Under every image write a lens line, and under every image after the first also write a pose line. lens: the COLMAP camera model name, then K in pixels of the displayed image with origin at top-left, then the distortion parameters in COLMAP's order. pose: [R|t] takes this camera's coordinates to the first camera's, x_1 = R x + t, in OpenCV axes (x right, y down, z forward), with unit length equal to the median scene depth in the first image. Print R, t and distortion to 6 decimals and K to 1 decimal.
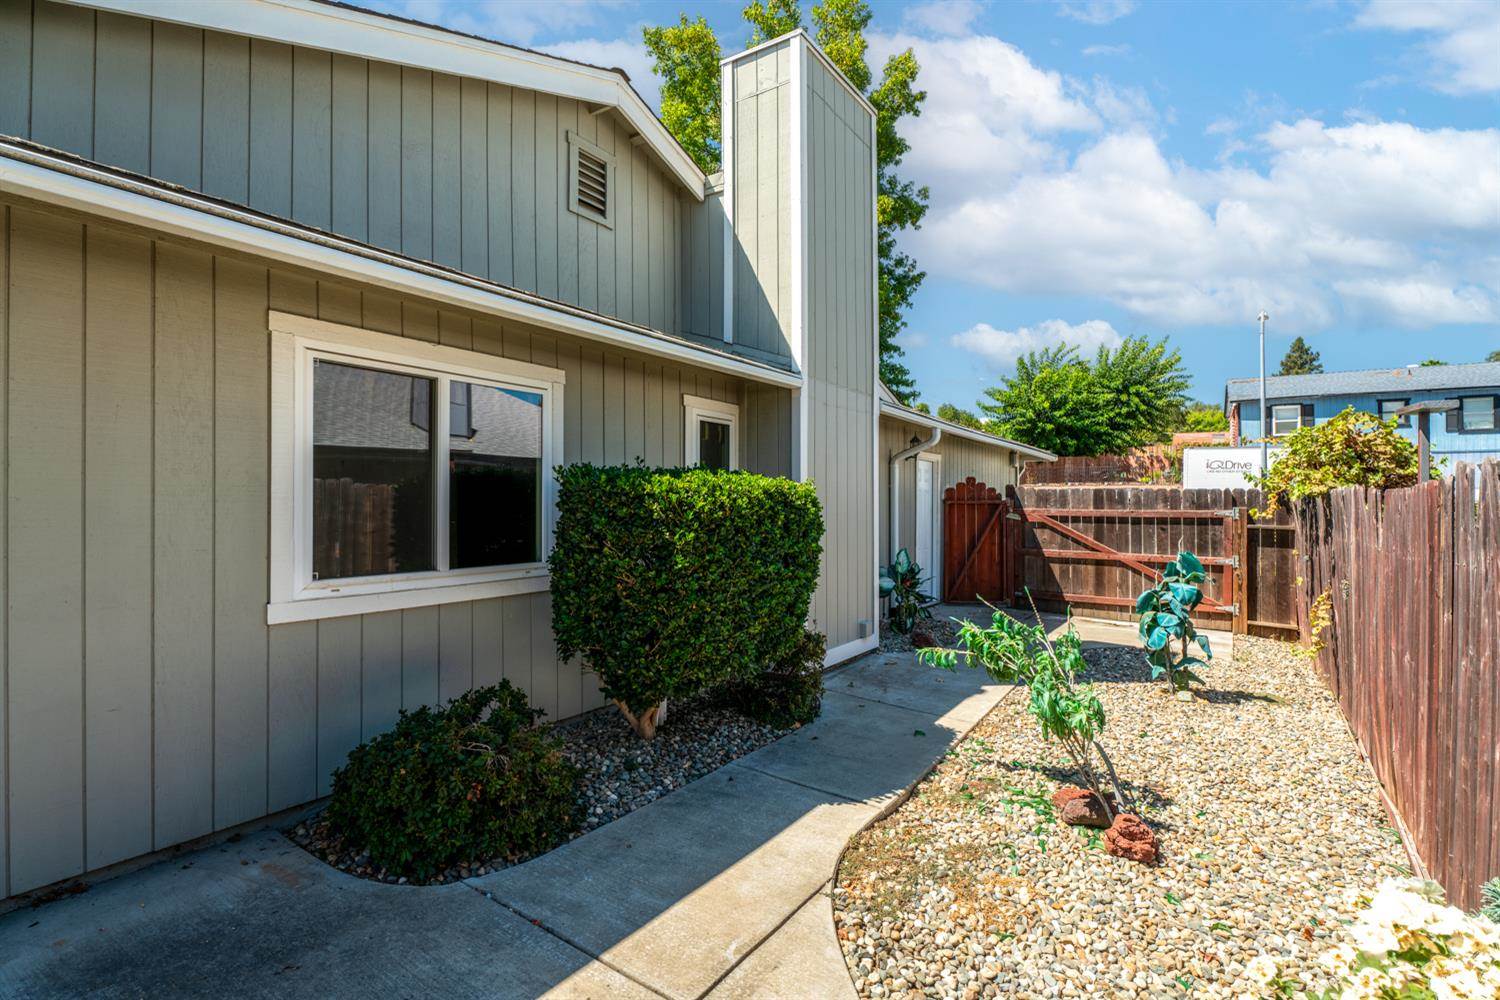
lens RADIAL K [[718.1, 0, 742.6], [0, 718.1, 496.9], [0, 0, 1]] dist [-0.001574, -0.000205]
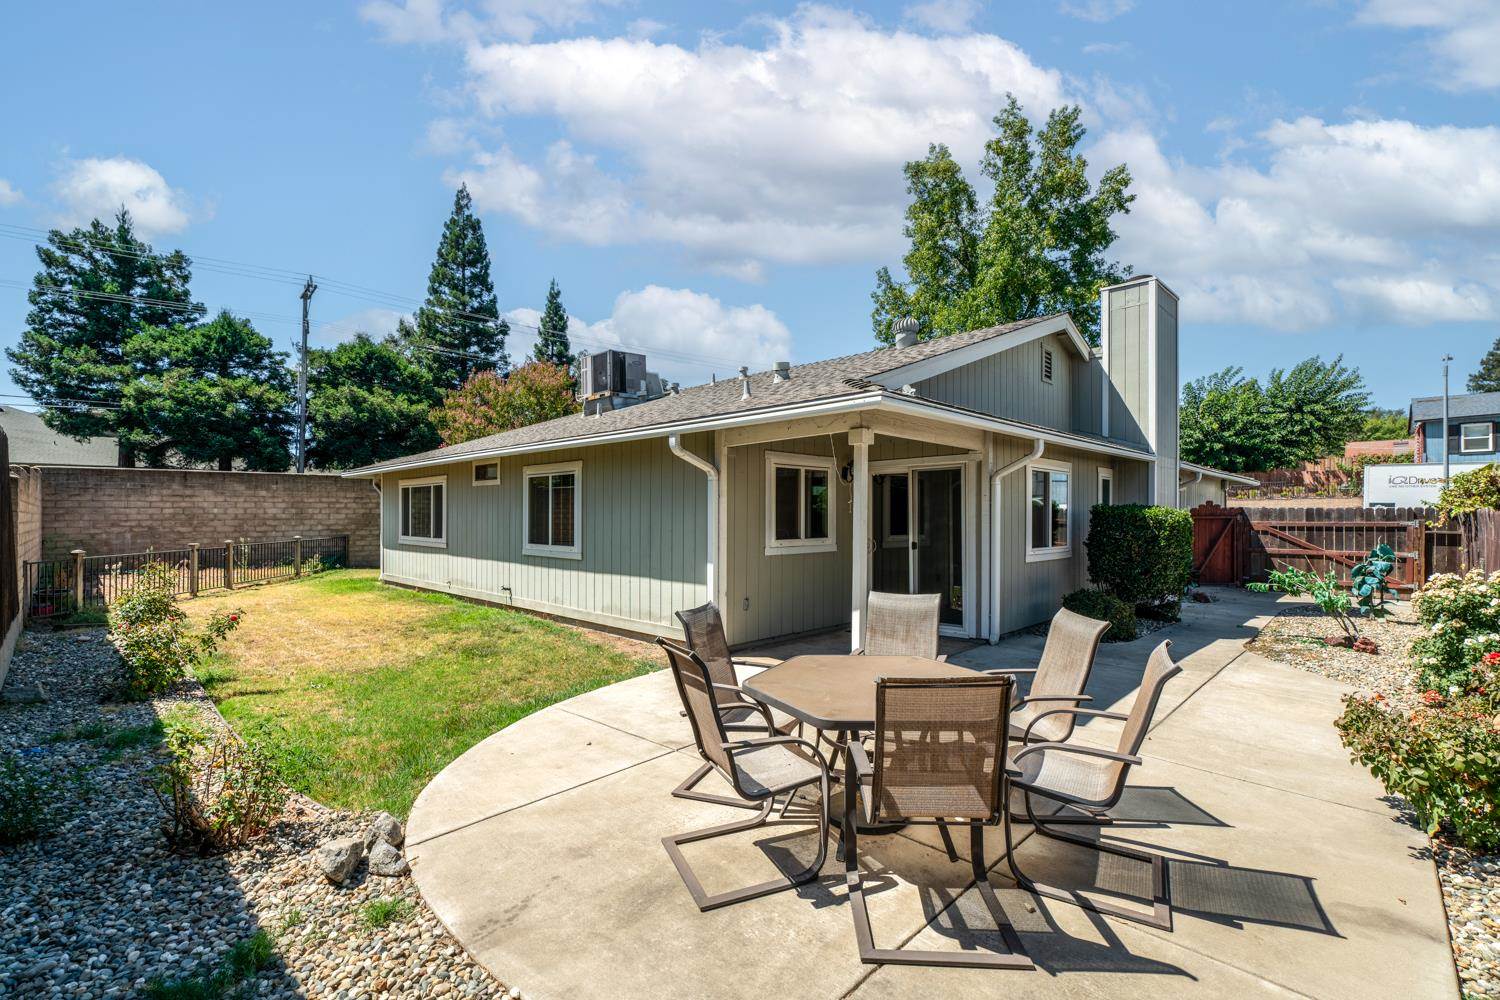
lens RADIAL K [[680.5, 0, 745.2], [0, 680.5, 523.3], [0, 0, 1]] dist [0.015778, -0.002154]
pose [[0.984767, -0.006507, -0.173757, -0.404894], [0.009181, 0.999851, 0.014593, -0.010799], [0.173636, -0.015966, 0.984680, -0.604048]]
